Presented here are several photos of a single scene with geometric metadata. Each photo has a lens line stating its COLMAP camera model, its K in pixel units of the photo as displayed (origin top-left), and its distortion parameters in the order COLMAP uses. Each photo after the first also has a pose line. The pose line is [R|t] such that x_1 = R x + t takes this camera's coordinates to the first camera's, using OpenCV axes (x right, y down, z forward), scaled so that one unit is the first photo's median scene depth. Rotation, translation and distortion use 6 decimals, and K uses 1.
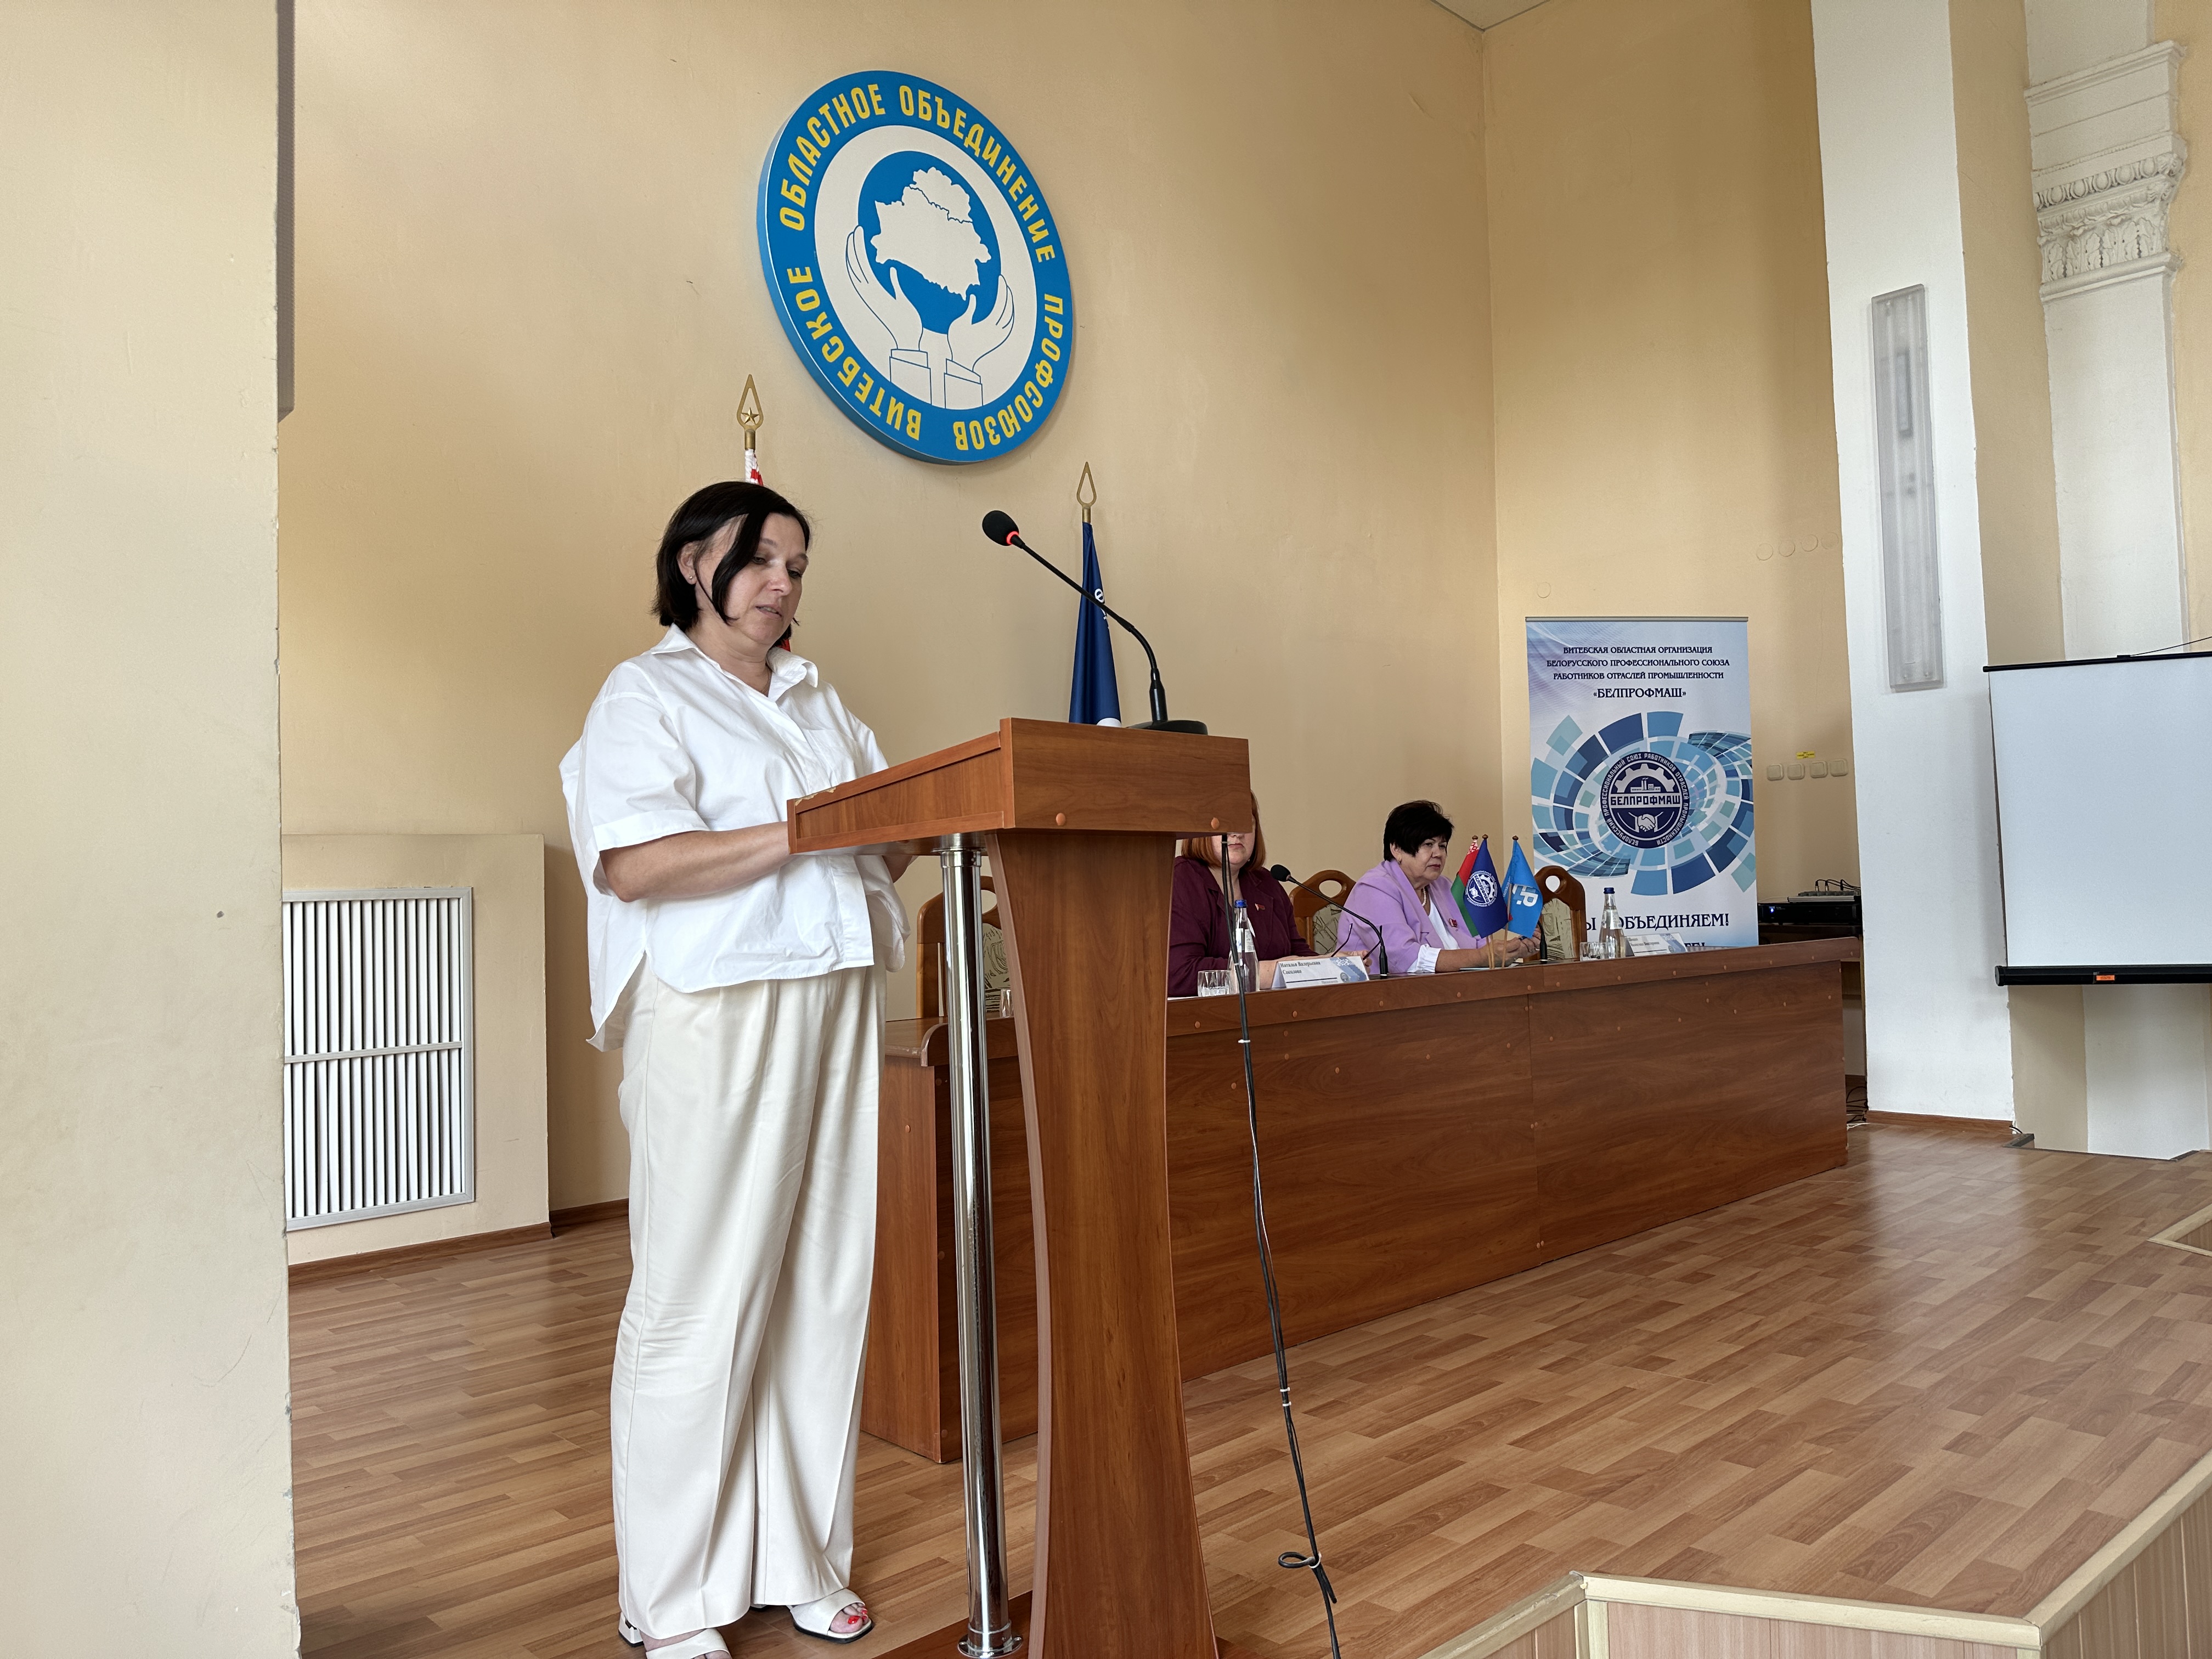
lens RADIAL K [[1573.1, 0, 1146.1], [0, 1573.1, 865.2], [0, 0, 1]] dist [-0.009221, -0.008451]
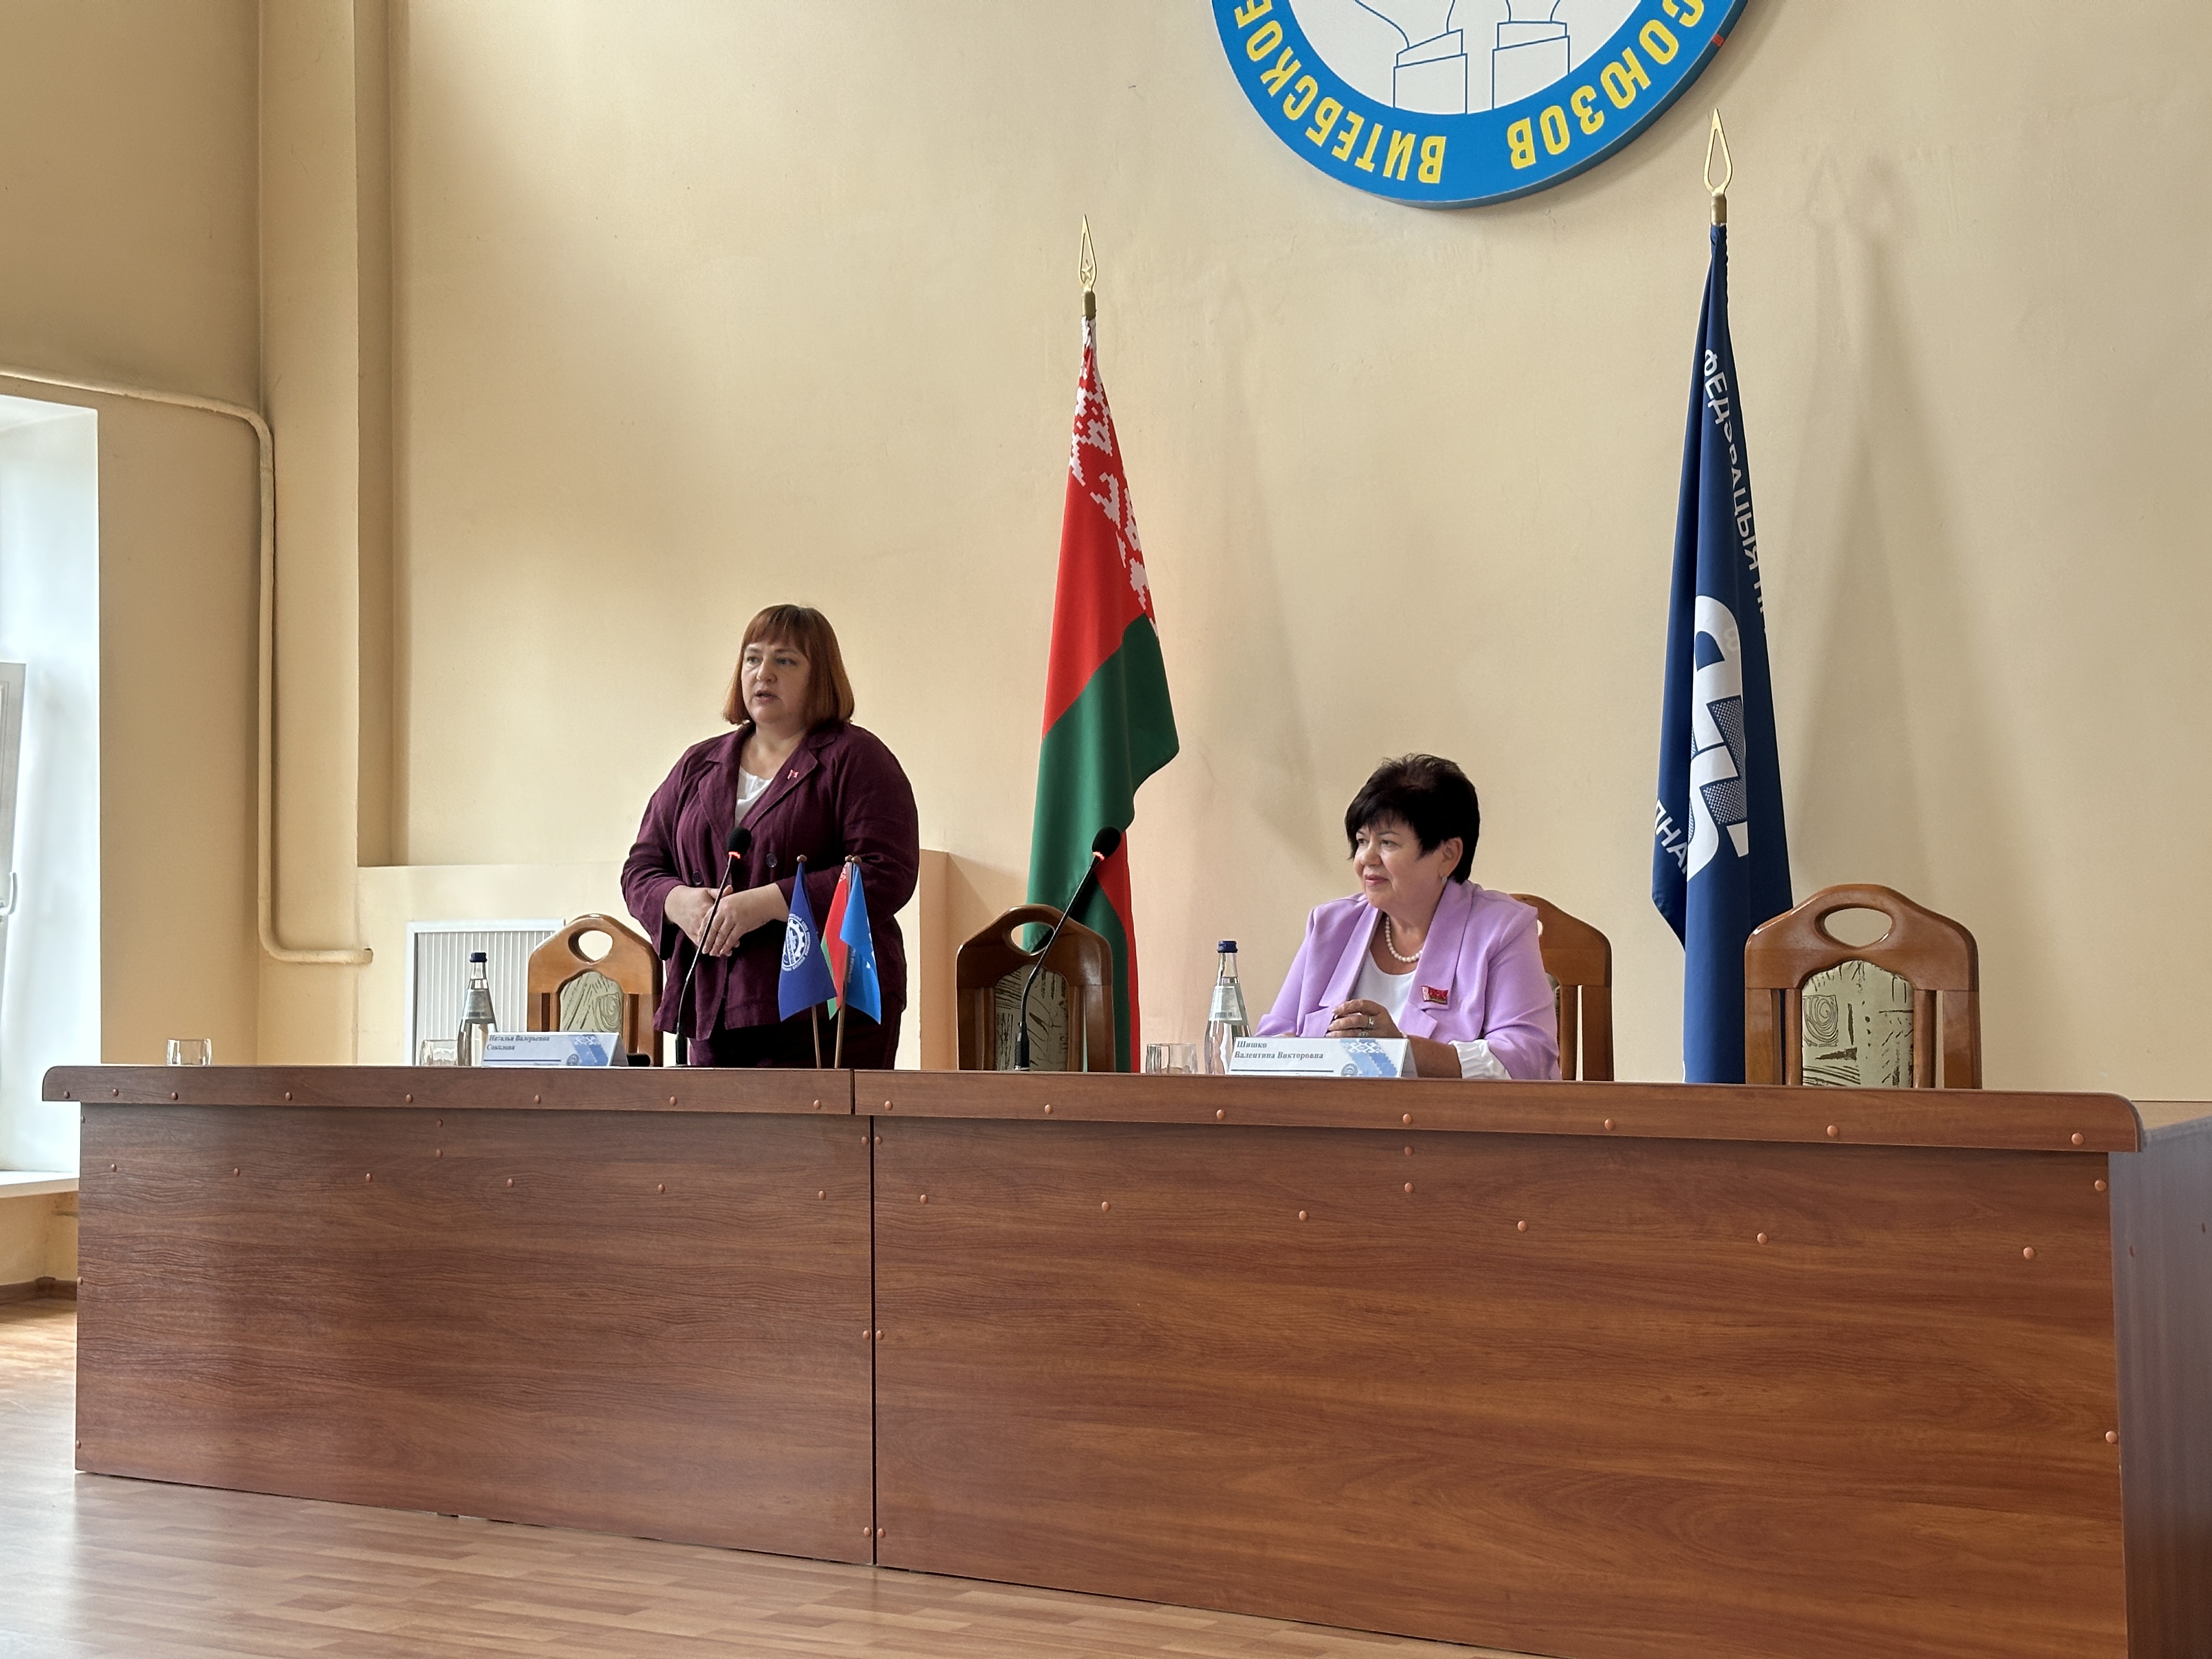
lens RADIAL K [[3030.1, 0, 1121.6], [0, 3030.1, 837.3], [0, 0, 1]] dist [0.118357, 0.000000]
pose [[0.221945, -0.007050, -0.975034, 0.994901], [0.035606, 0.999366, 0.000879, -0.016184], [0.974409, -0.034912, 0.222055, 0.592269]]
